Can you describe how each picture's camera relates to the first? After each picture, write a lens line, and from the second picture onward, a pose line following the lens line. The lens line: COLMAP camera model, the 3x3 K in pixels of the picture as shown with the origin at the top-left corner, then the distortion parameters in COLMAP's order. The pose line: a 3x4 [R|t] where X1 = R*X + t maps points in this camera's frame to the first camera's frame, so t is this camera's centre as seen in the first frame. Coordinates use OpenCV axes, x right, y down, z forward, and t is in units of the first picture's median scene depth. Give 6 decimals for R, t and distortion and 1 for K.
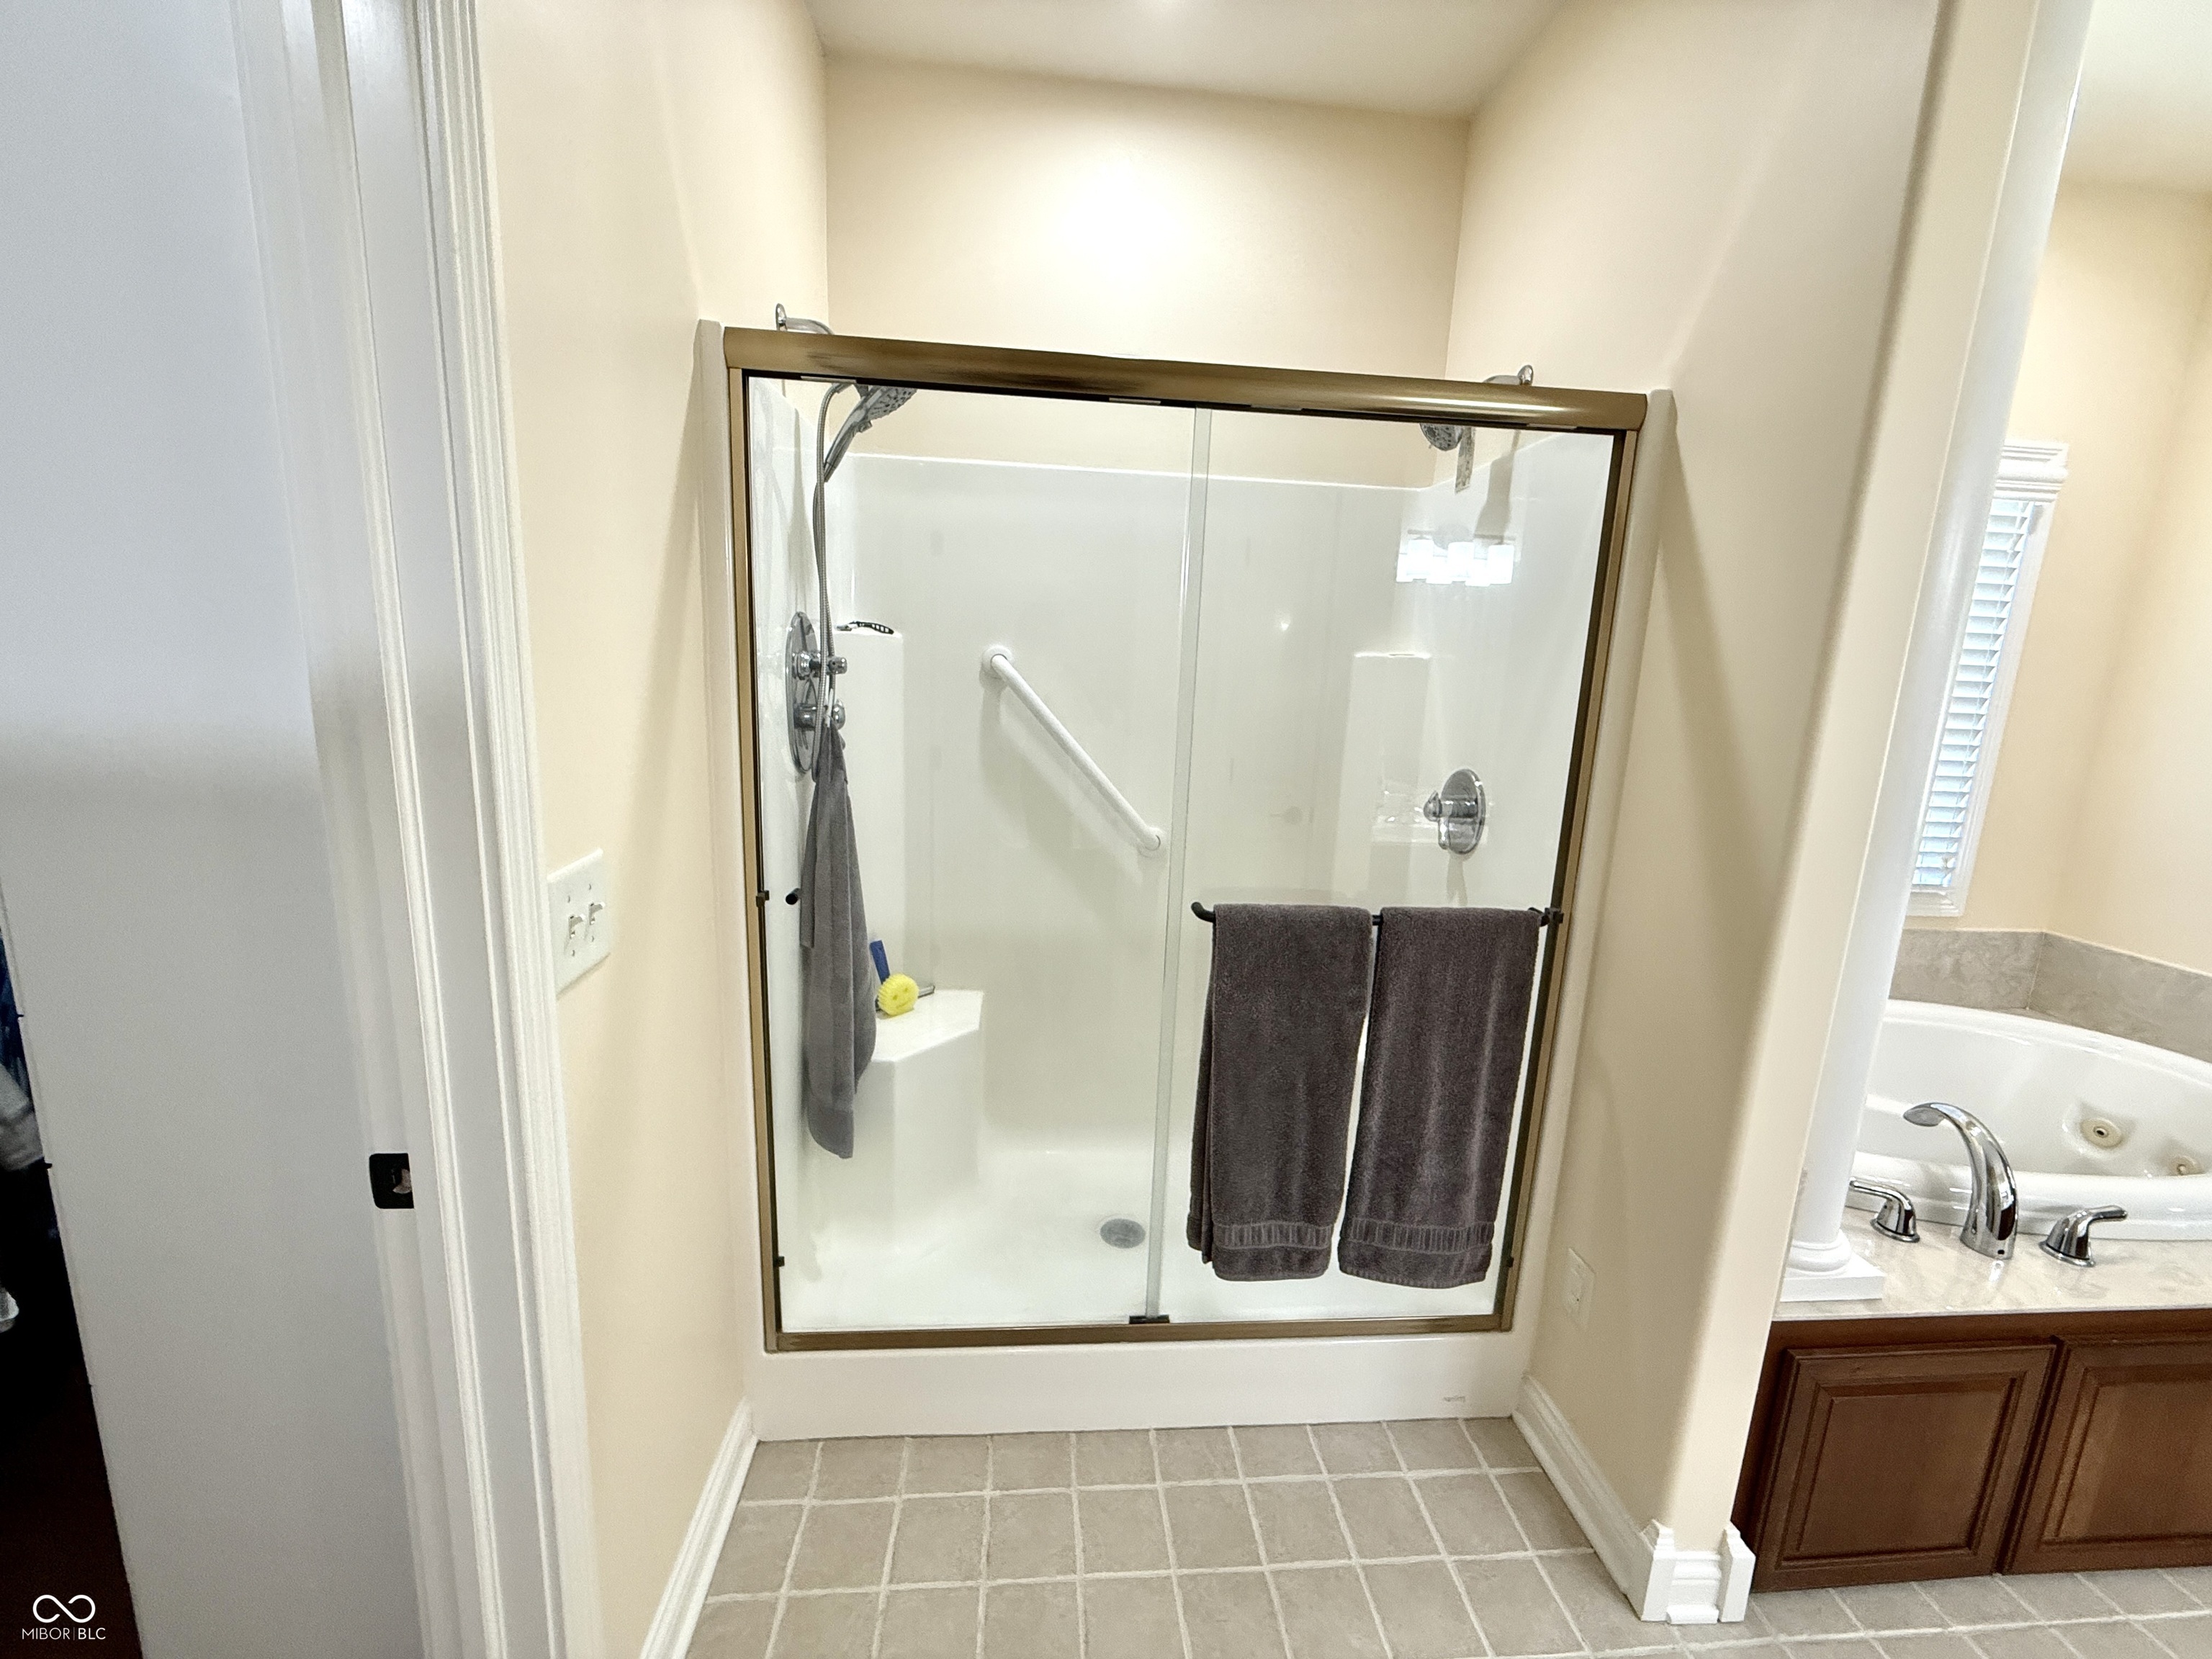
lens RADIAL K [[881.5, 0, 1109.8], [0, 881.5, 823.6], [0, 0, 1]] dist [0.000603, -0.000293]
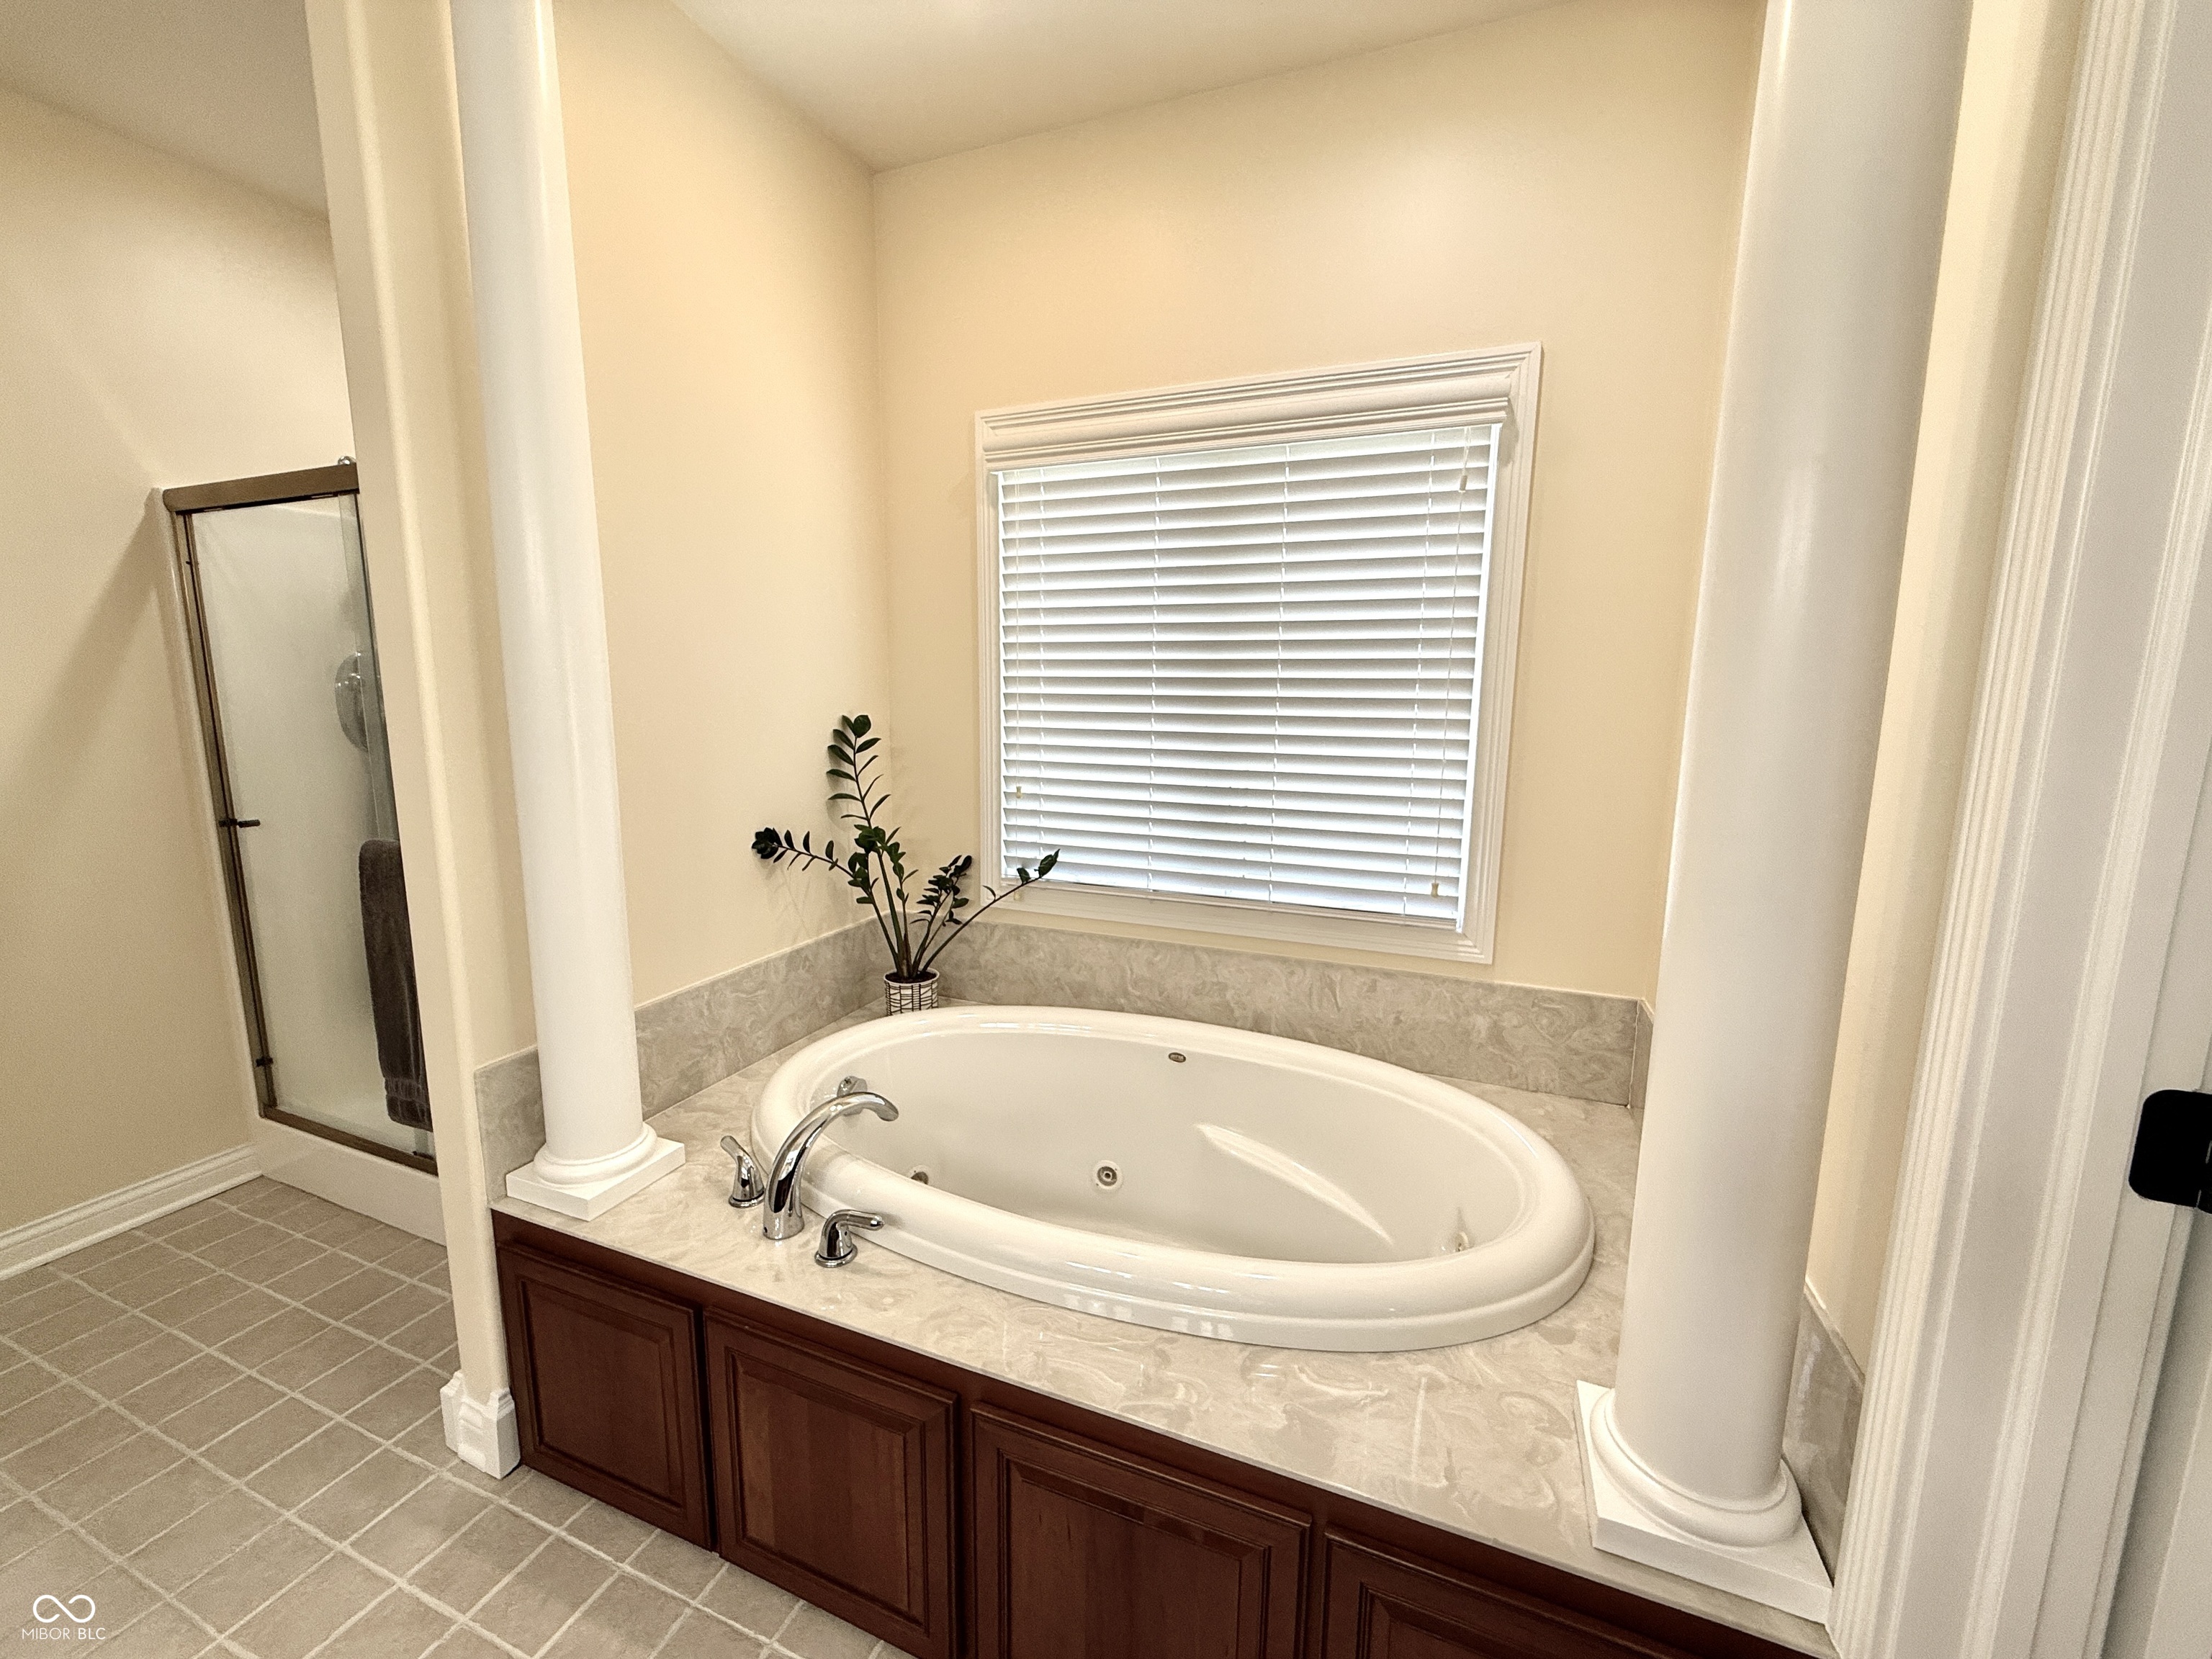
lens RADIAL K [[881.5, 0, 1108.8], [0, 881.5, 828.9], [0, 0, 1]] dist [0.000603, -0.000293]
pose [[0.888609, 0.035359, -0.457300, 1.032637], [-0.056170, 0.997909, -0.031987, 0.031669], [0.455213, 0.054110, 0.888737, 0.162651]]
